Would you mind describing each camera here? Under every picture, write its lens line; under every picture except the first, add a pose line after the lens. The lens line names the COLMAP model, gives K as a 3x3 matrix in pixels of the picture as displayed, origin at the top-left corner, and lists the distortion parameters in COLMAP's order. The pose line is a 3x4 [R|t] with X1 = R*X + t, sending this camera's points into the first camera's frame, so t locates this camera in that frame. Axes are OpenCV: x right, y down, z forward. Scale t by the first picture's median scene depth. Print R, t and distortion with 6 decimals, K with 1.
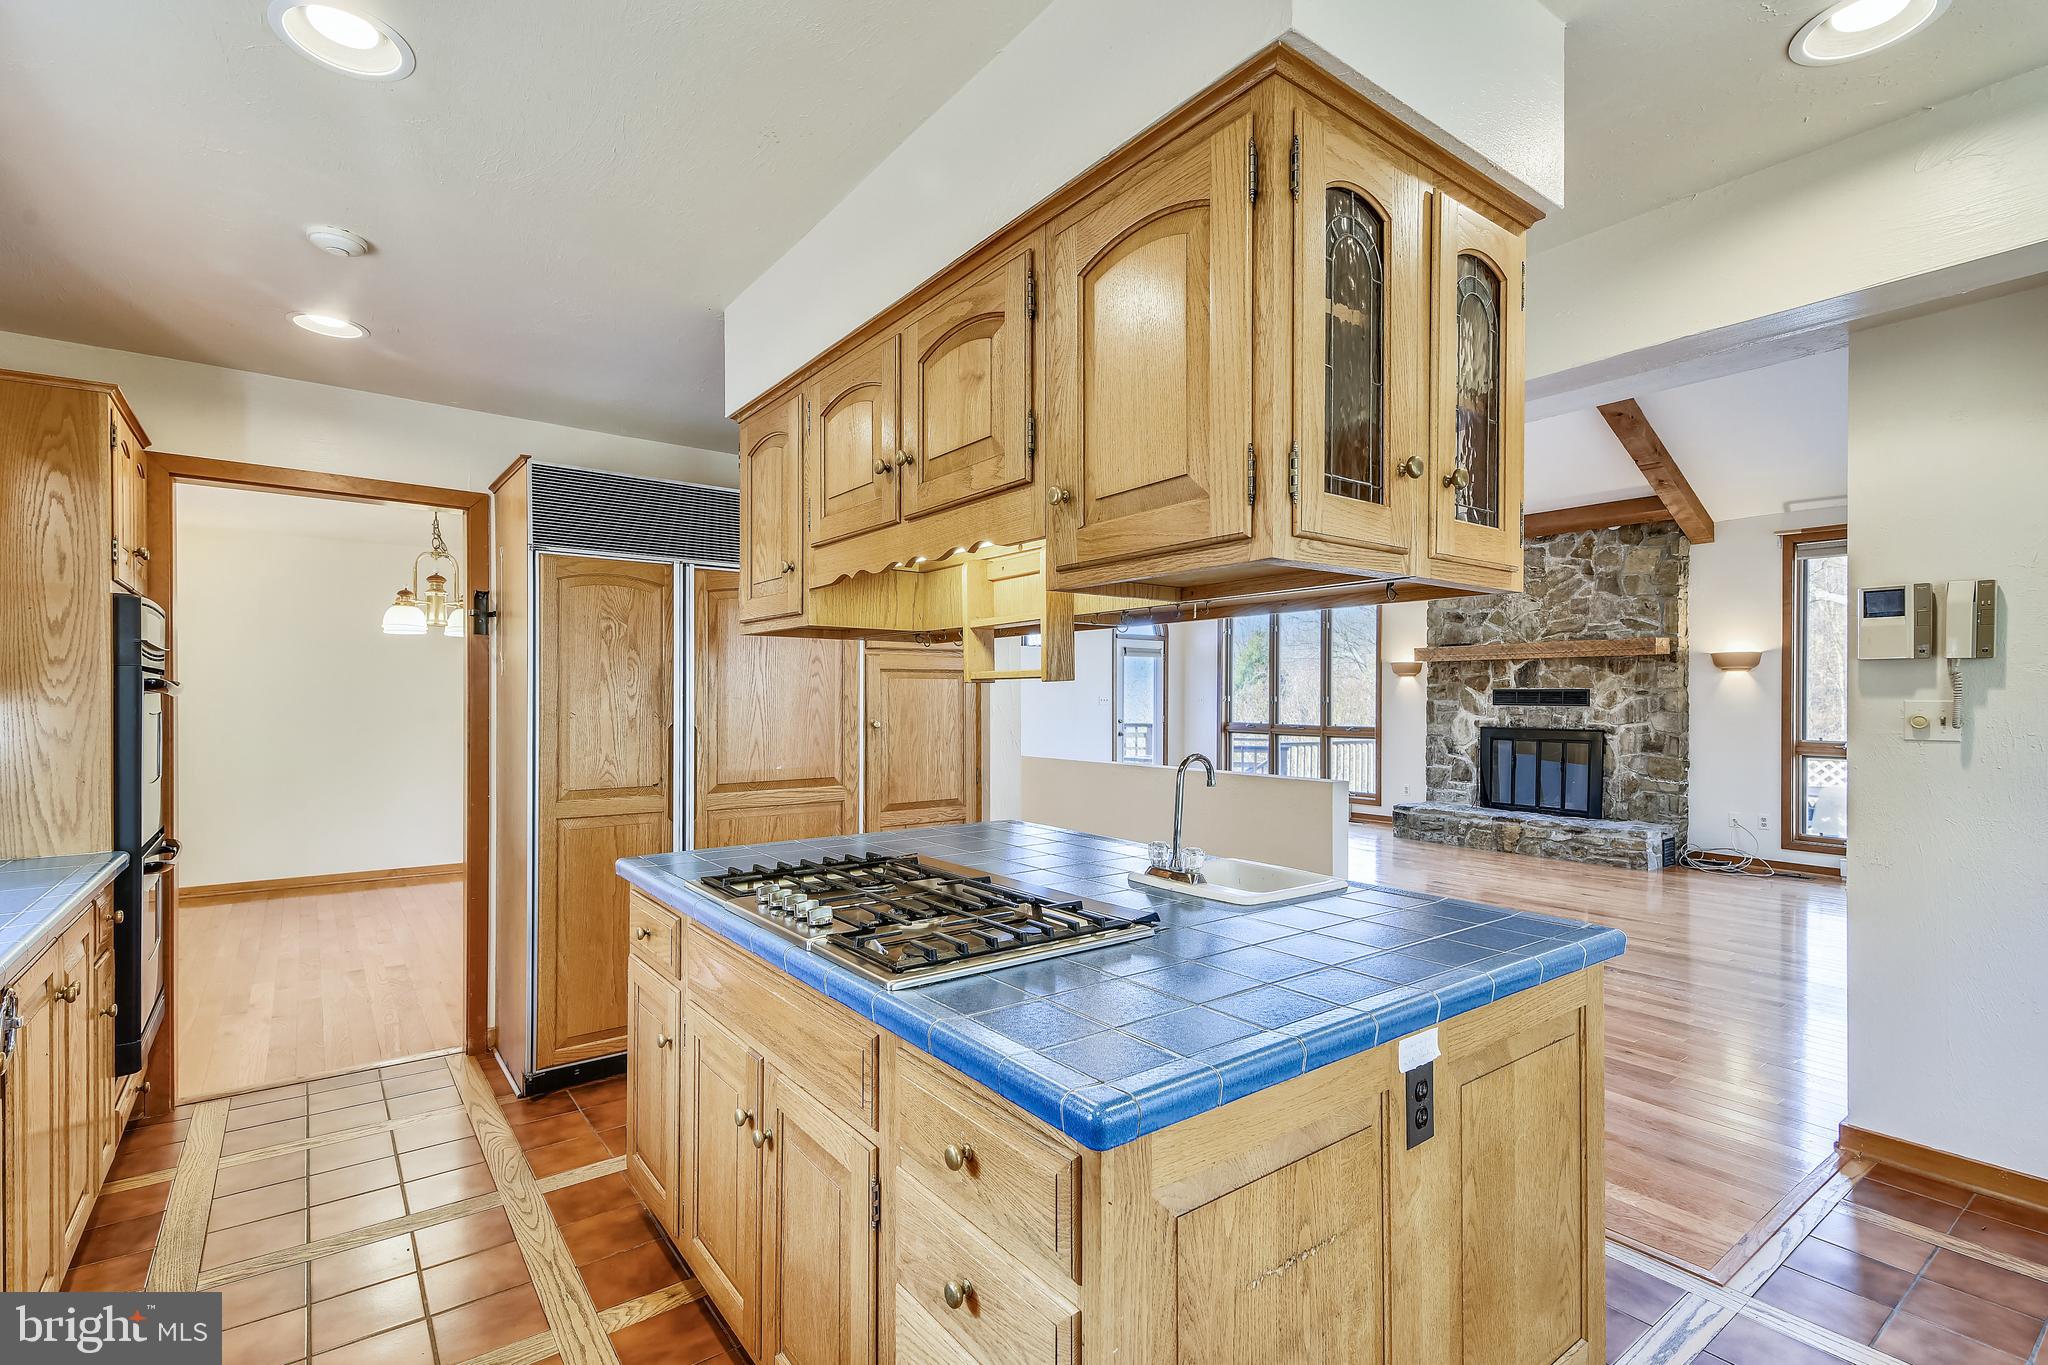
lens RADIAL K [[948.6, 0, 1026.8], [0, 948.6, 695.9], [0, 0, 1]] dist [0.025822, -0.000209]
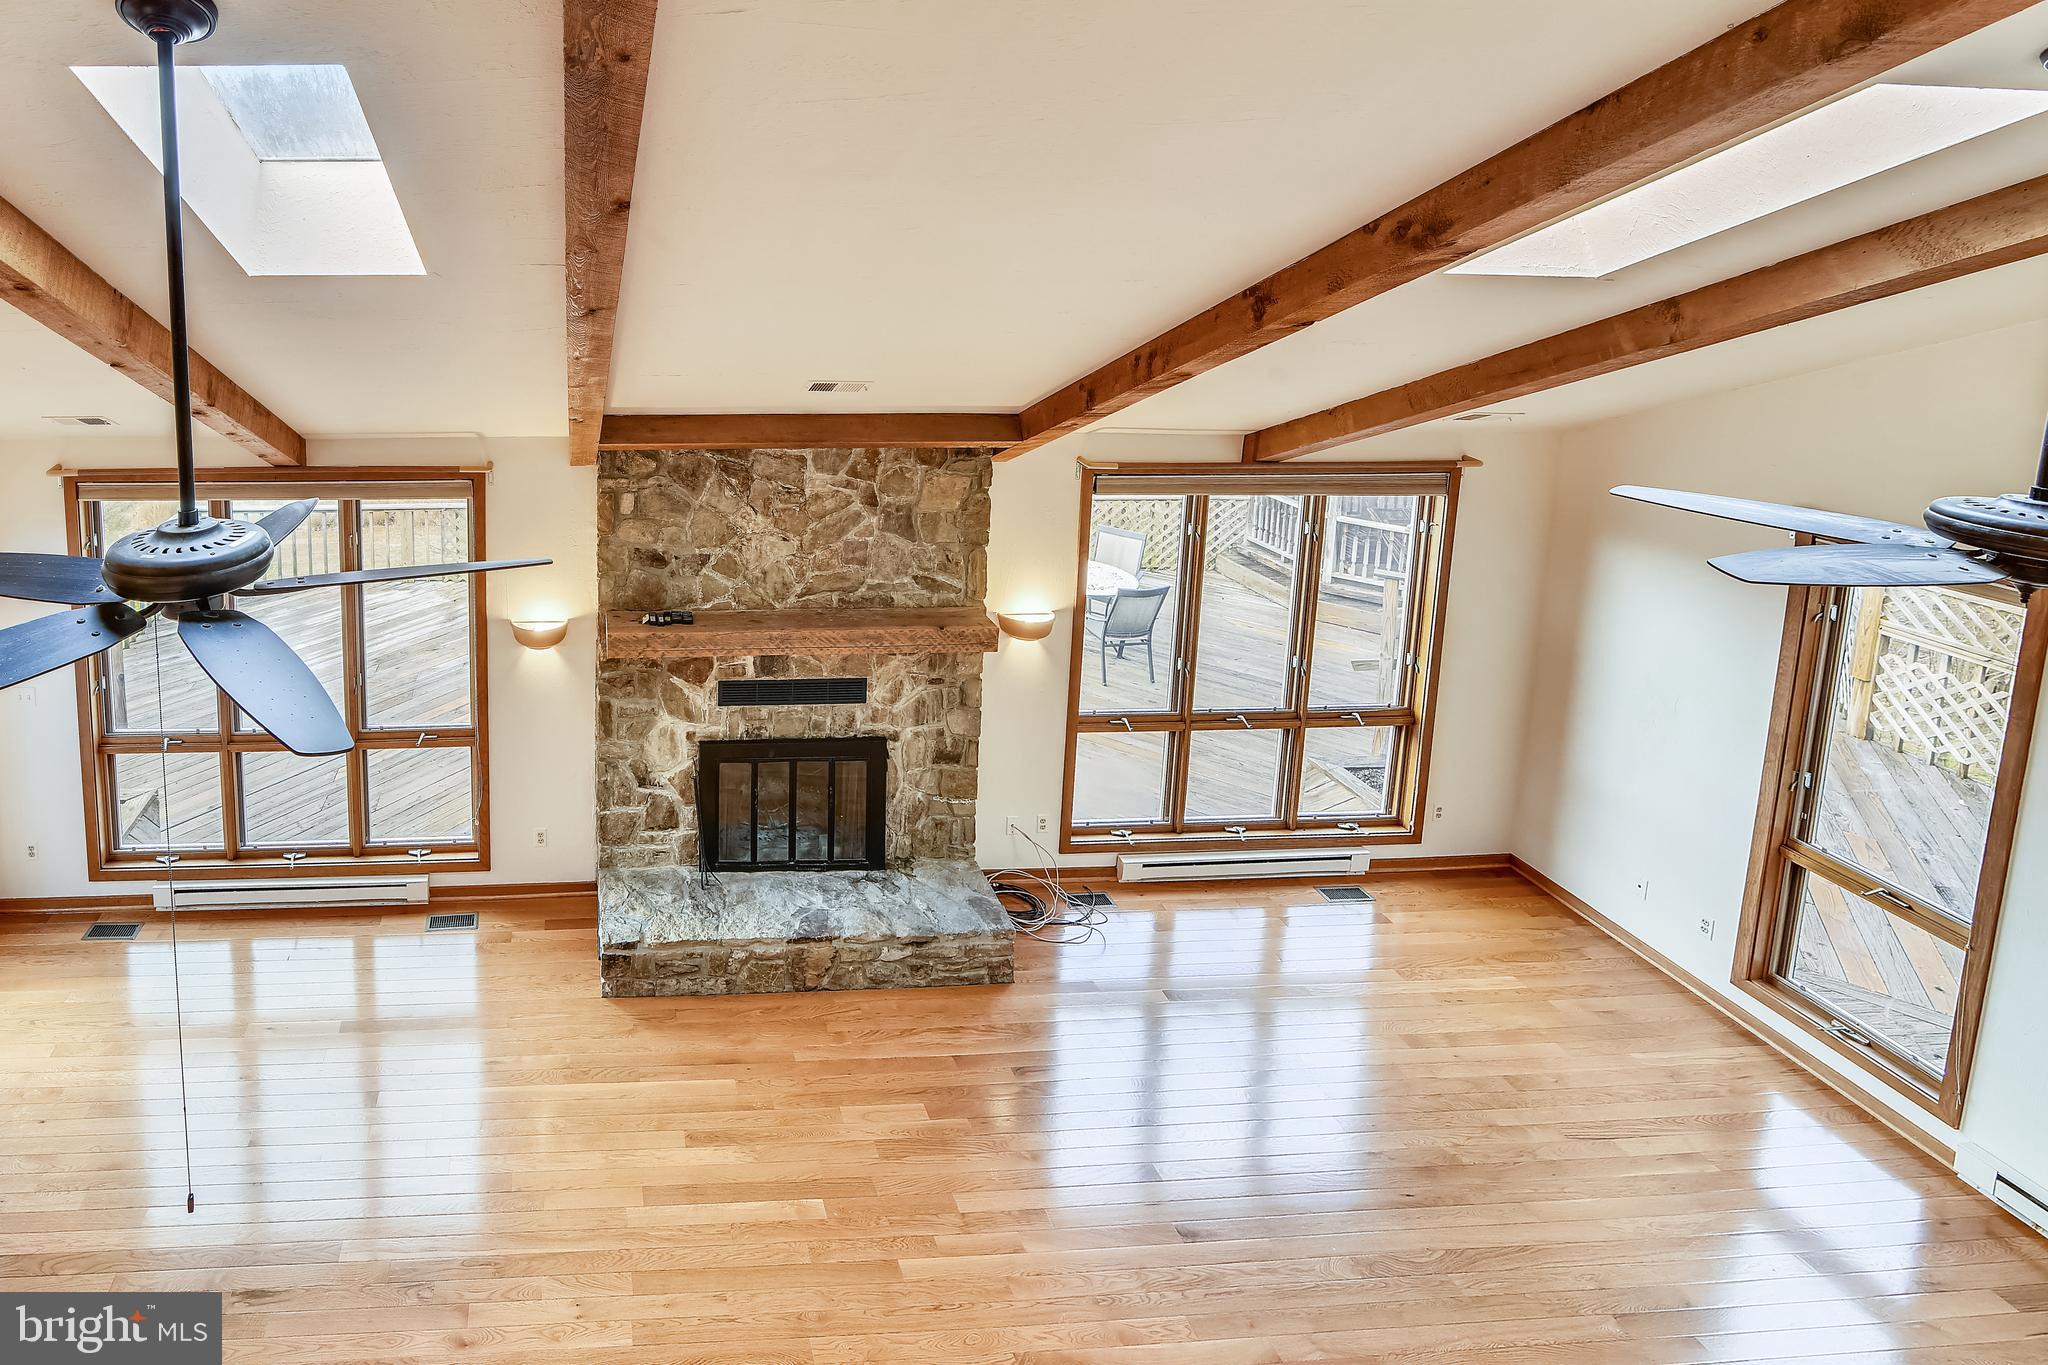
lens RADIAL K [[967.6, 0, 616.7], [0, 967.6, 345.4], [0, 0, 1]] dist [-0.002231, -0.000225]
pose [[0.557408, -0.101468, 0.824015, -0.022283], [-0.000789, 0.992438, 0.122742, -0.324336], [-0.830238, -0.069067, 0.553113, 0.831531]]
